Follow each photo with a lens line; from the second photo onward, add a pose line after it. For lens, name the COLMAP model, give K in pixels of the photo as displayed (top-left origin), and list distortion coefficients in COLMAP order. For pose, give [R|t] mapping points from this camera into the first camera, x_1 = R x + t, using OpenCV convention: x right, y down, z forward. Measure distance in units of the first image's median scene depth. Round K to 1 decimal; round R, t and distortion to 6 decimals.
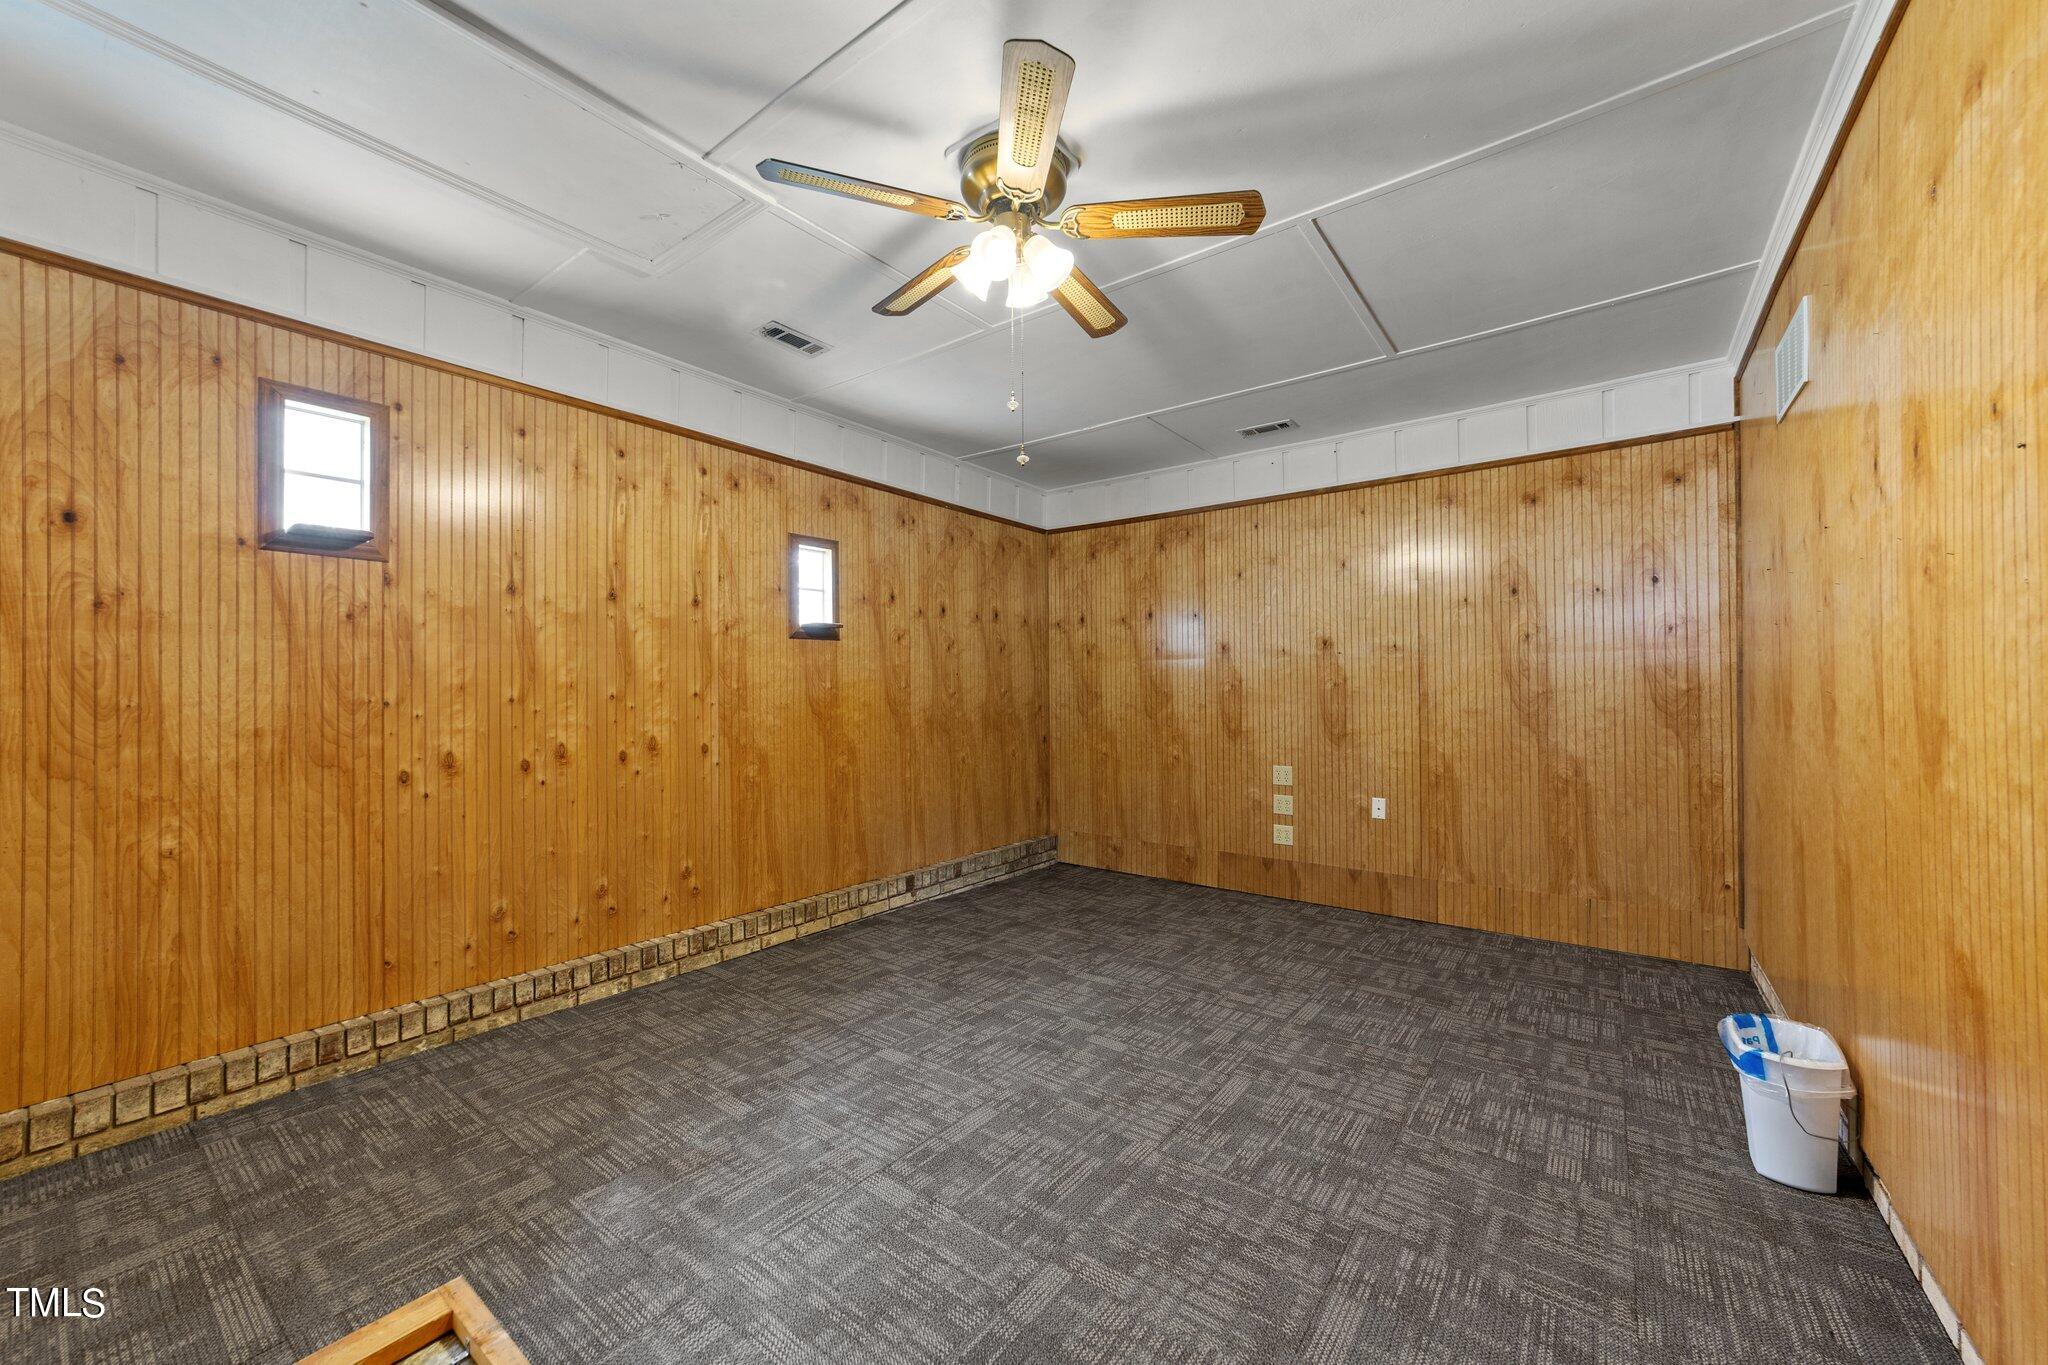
lens RADIAL K [[789.7, 0, 1024.0], [0, 789.7, 682.5], [0, 0, 1]] dist [-0.018235, 0.007871]
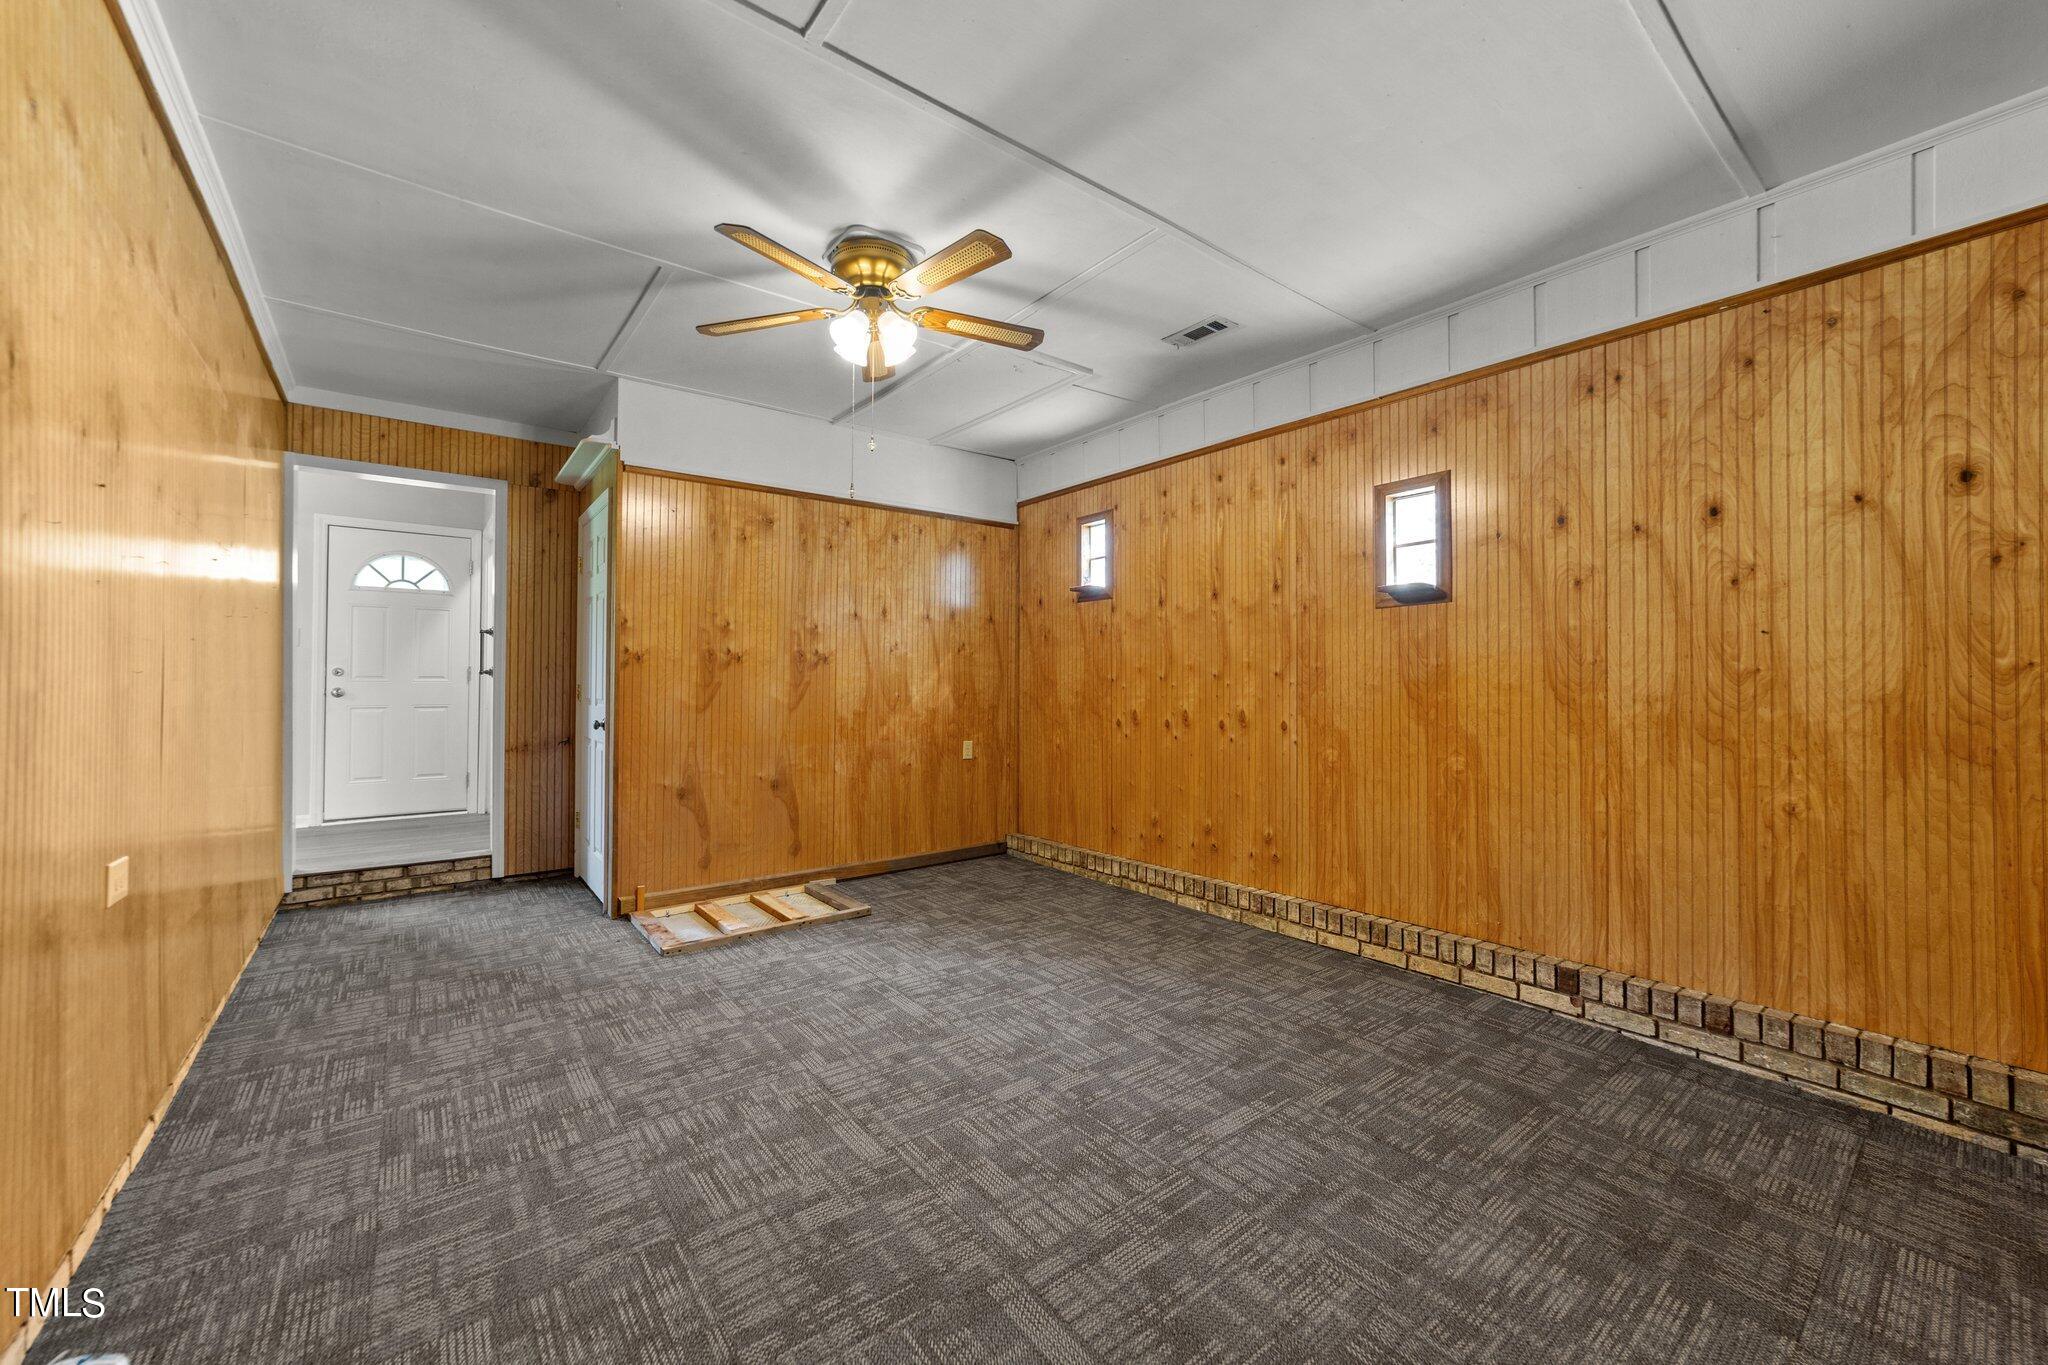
lens RADIAL K [[785.1, 0, 1018.2], [0, 785.1, 676.4], [0, 0, 1]] dist [-0.019869, 0.007357]
pose [[-0.262557, -0.003128, -0.964911, 0.745621], [0.010943, 0.999921, -0.006220, 0.022290], [0.964854, -0.012192, -0.262502, 1.009193]]
